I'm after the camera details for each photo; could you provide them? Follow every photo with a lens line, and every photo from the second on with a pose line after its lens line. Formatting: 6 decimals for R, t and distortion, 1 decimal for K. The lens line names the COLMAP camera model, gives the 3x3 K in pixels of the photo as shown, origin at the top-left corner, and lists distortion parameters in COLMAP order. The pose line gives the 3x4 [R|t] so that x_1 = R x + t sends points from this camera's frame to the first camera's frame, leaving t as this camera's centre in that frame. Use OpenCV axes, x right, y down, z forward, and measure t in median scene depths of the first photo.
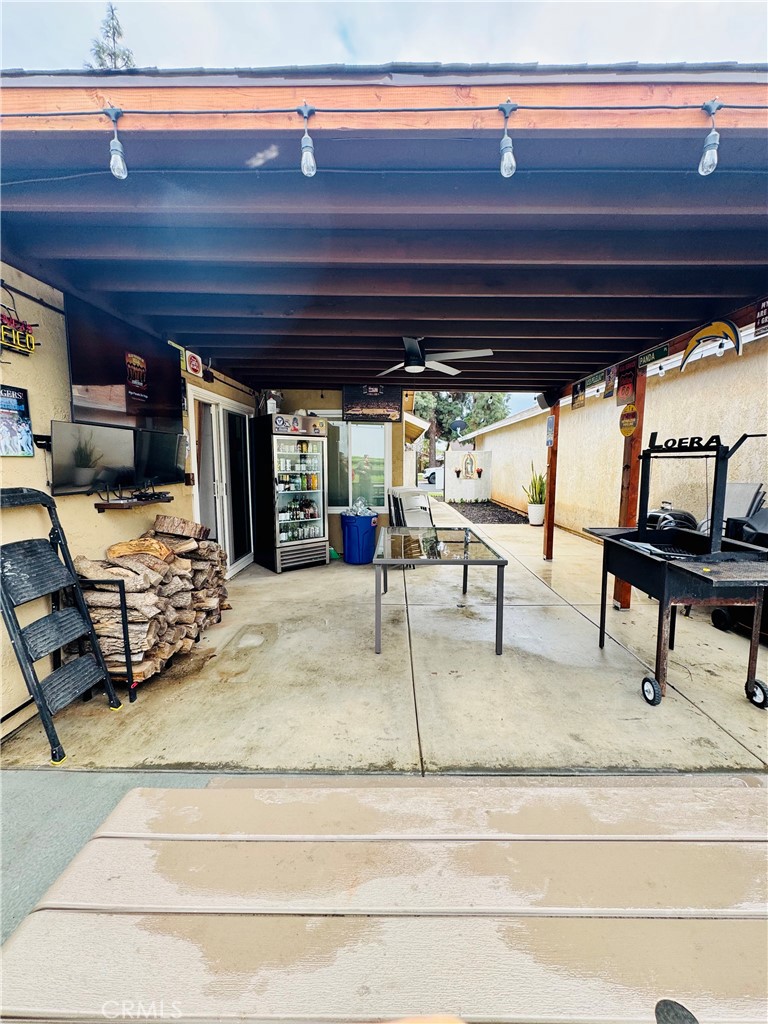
lens RADIAL K [[407.4, 0, 390.8], [0, 407.4, 506.7], [0, 0, 1]] dist [-0.009084, -0.000118]
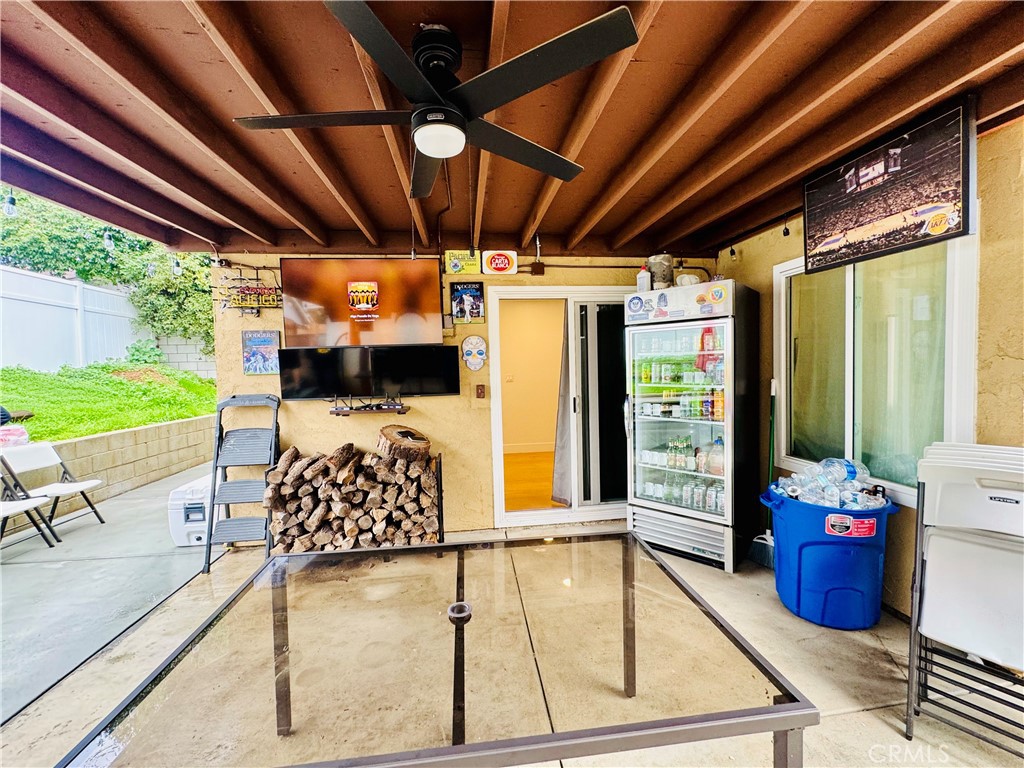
lens RADIAL K [[407.4, 0, 513.0], [0, 407.4, 384.9], [0, 0, 1]] dist [-0.009084, -0.000118]
pose [[0.131629, 0.040682, -0.990464, 0.293118], [-0.081575, 0.996213, 0.030077, -0.081191], [0.987937, 0.076838, 0.134449, 0.666284]]
